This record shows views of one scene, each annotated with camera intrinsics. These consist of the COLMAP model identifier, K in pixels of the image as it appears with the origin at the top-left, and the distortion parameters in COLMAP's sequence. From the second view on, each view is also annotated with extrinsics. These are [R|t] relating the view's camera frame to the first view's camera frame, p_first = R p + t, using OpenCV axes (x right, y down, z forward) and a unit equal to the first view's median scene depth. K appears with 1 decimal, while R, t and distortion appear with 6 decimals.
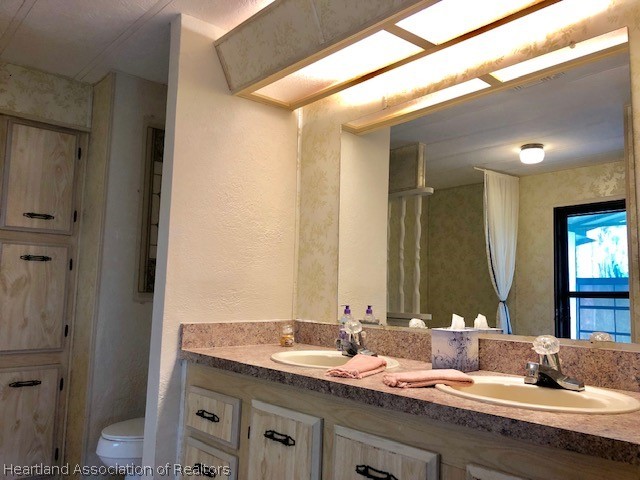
lens RADIAL K [[522.5, 0, 324.5], [0, 522.5, 238.2], [0, 0, 1]] dist [0.039414, -0.042404]
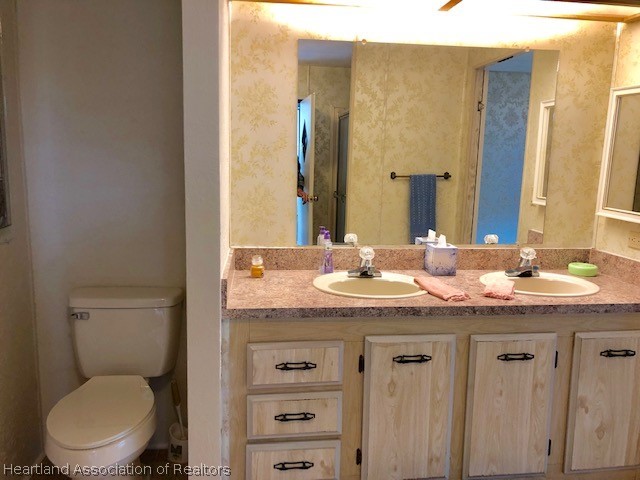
lens RADIAL K [[522.5, 0, 324.5], [0, 522.5, 238.2], [0, 0, 1]] dist [0.039414, -0.042404]
pose [[0.567127, -0.141798, 0.811332, -1.077228], [-0.095724, 0.967046, 0.235924, -0.141913], [-0.818049, -0.211462, 0.534865, 0.556819]]
